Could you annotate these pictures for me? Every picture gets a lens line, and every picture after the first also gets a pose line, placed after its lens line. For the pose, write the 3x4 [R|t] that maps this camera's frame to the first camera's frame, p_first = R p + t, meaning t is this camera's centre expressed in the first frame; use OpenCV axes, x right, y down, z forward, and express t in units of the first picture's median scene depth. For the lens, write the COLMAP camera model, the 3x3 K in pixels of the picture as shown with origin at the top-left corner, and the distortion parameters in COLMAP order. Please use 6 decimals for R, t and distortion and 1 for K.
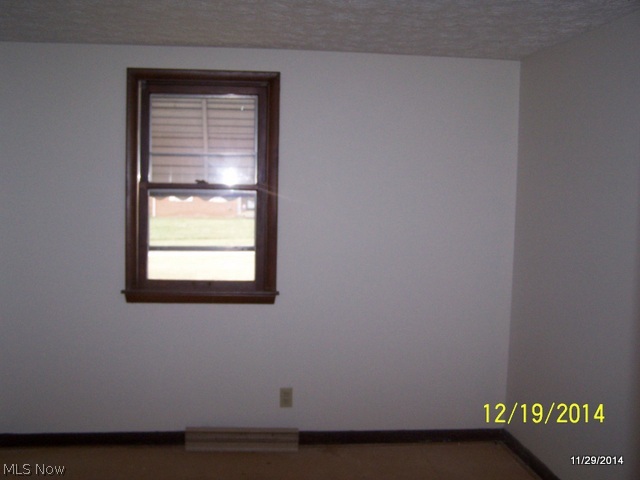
lens RADIAL K [[781.0, 0, 320.0], [0, 781.0, 240.0], [0, 0, 1]] dist [-0.007979, -0.002097]
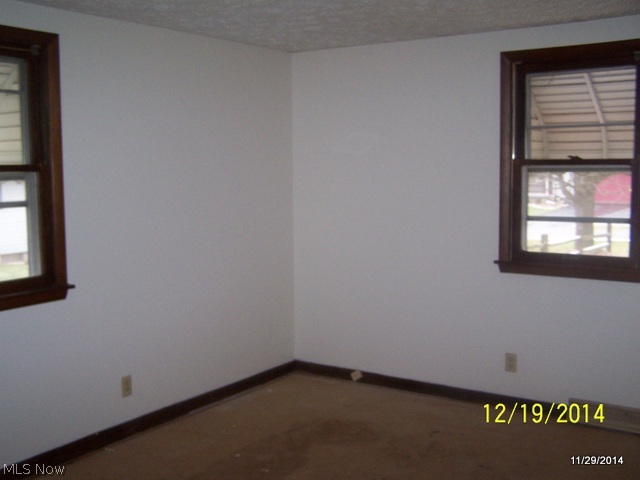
lens RADIAL K [[781.0, 0, 320.0], [0, 781.0, 240.0], [0, 0, 1]] dist [-0.007979, -0.002097]
pose [[0.773204, 0.038608, -0.632981, 0.235903], [-0.020700, 0.999150, 0.035657, 0.002821], [0.633819, -0.014468, 0.773346, 0.015636]]
